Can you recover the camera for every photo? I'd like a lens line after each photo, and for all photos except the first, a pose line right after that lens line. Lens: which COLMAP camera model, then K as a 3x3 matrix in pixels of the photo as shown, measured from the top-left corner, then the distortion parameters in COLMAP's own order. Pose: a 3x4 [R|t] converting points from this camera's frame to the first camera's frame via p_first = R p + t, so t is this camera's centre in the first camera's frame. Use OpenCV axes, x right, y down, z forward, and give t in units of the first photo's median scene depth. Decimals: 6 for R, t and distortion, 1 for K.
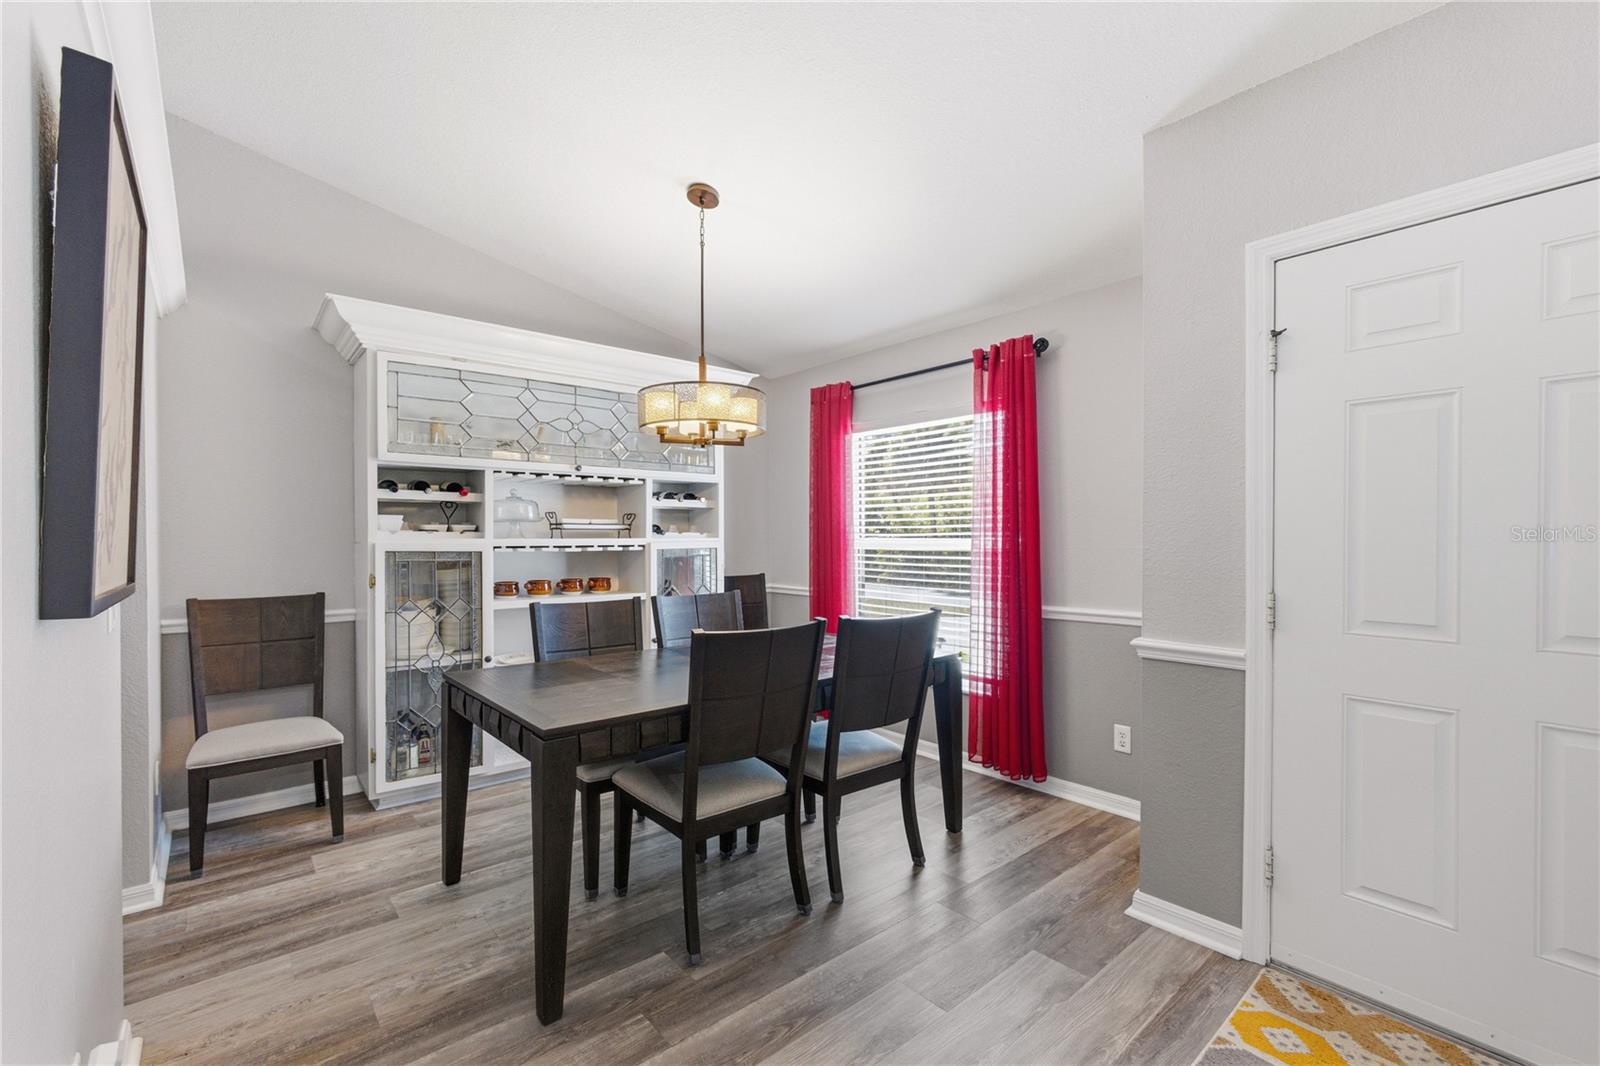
lens RADIAL K [[689.9, 0, 798.7], [0, 689.9, 542.4], [0, 0, 1]] dist [-0.011522, 0.008213]
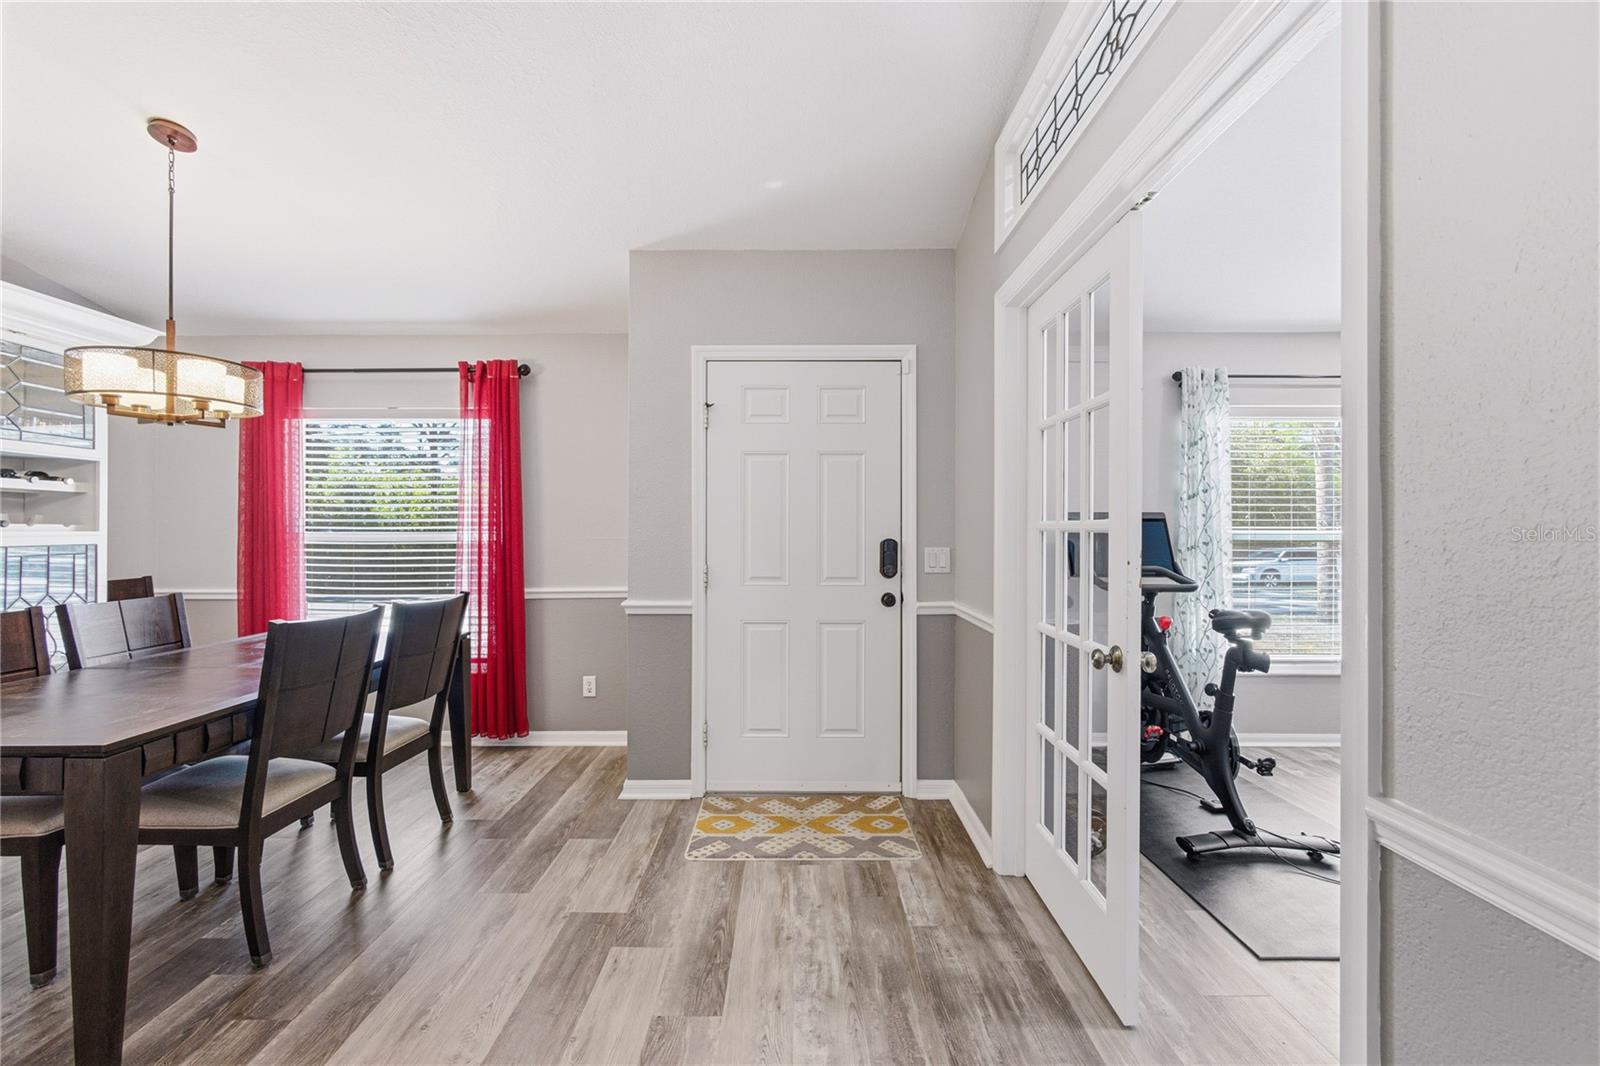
lens RADIAL K [[683.4, 0, 797.4], [0, 683.4, 532.2], [0, 0, 1]] dist [-0.014212, 0.007872]
pose [[0.649635, 0.000278, 0.760246, -0.290325], [0.006551, 0.999961, -0.005964, 0.006168], [-0.760218, 0.008854, 0.649608, -0.154433]]
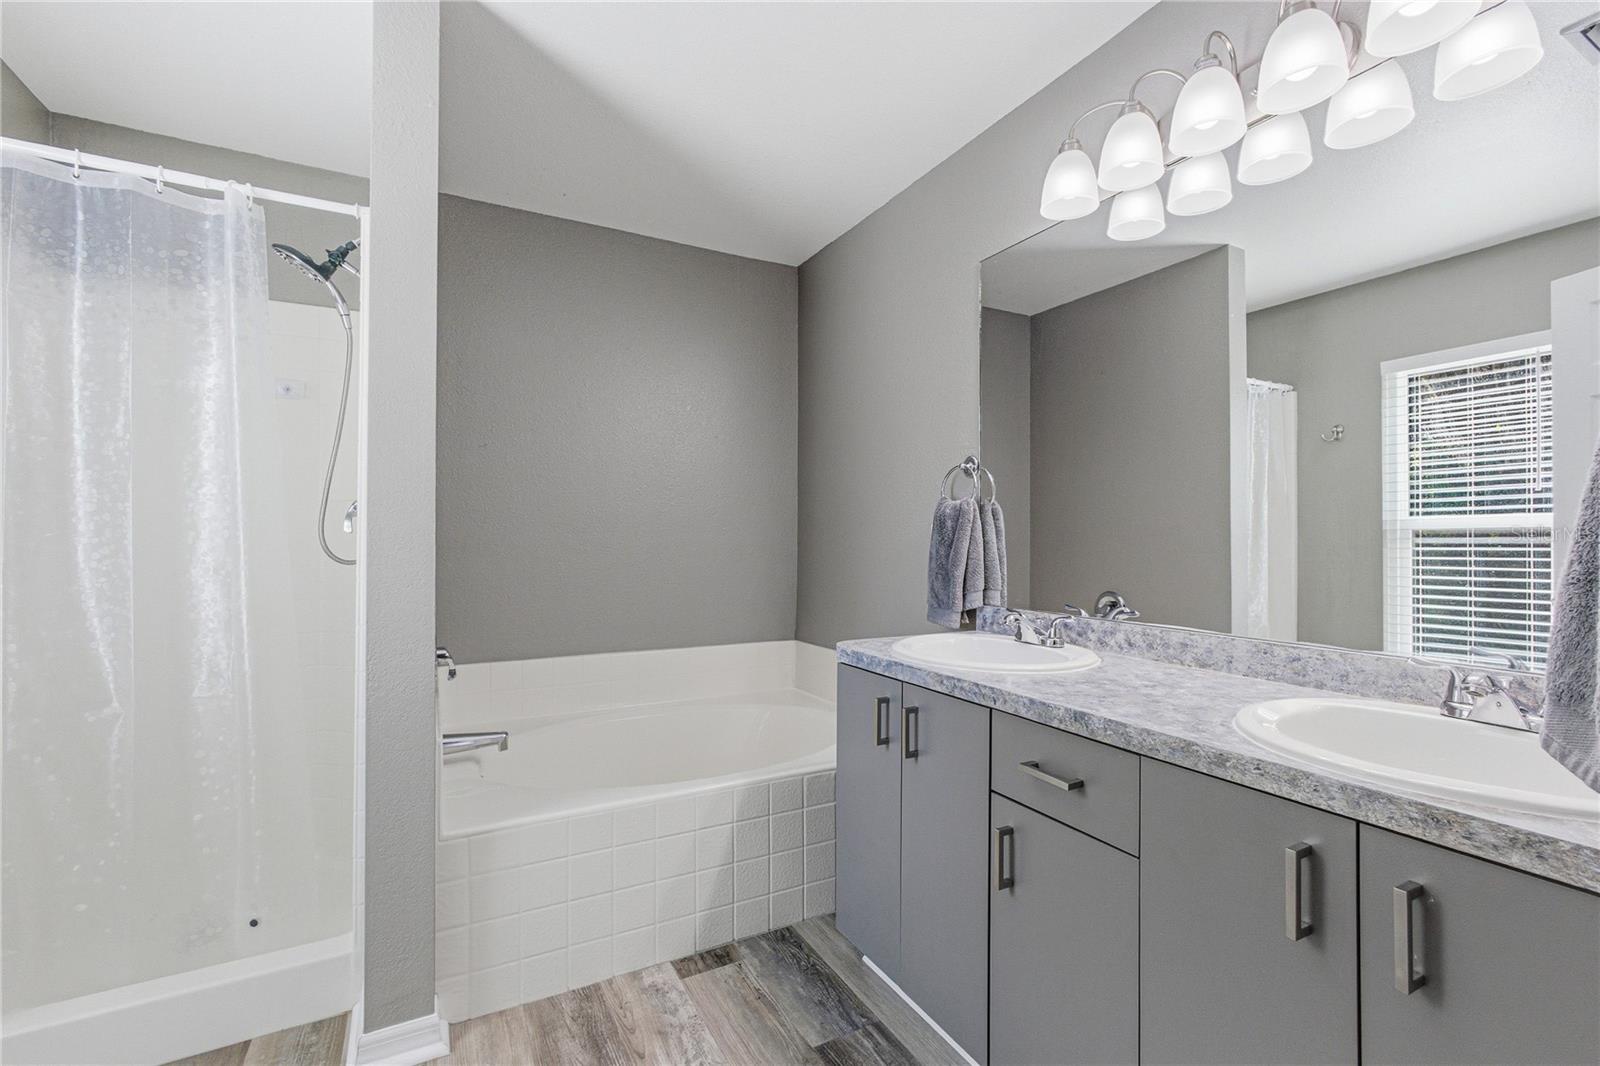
lens RADIAL K [[683.4, 0, 797.4], [0, 683.4, 532.2], [0, 0, 1]] dist [-0.014212, 0.007872]
pose [[-0.205984, -0.006571, -0.978533, 1.310612], [-0.009609, 0.999943, -0.004692, 0.019683], [0.978508, 0.008436, -0.206035, 0.797006]]
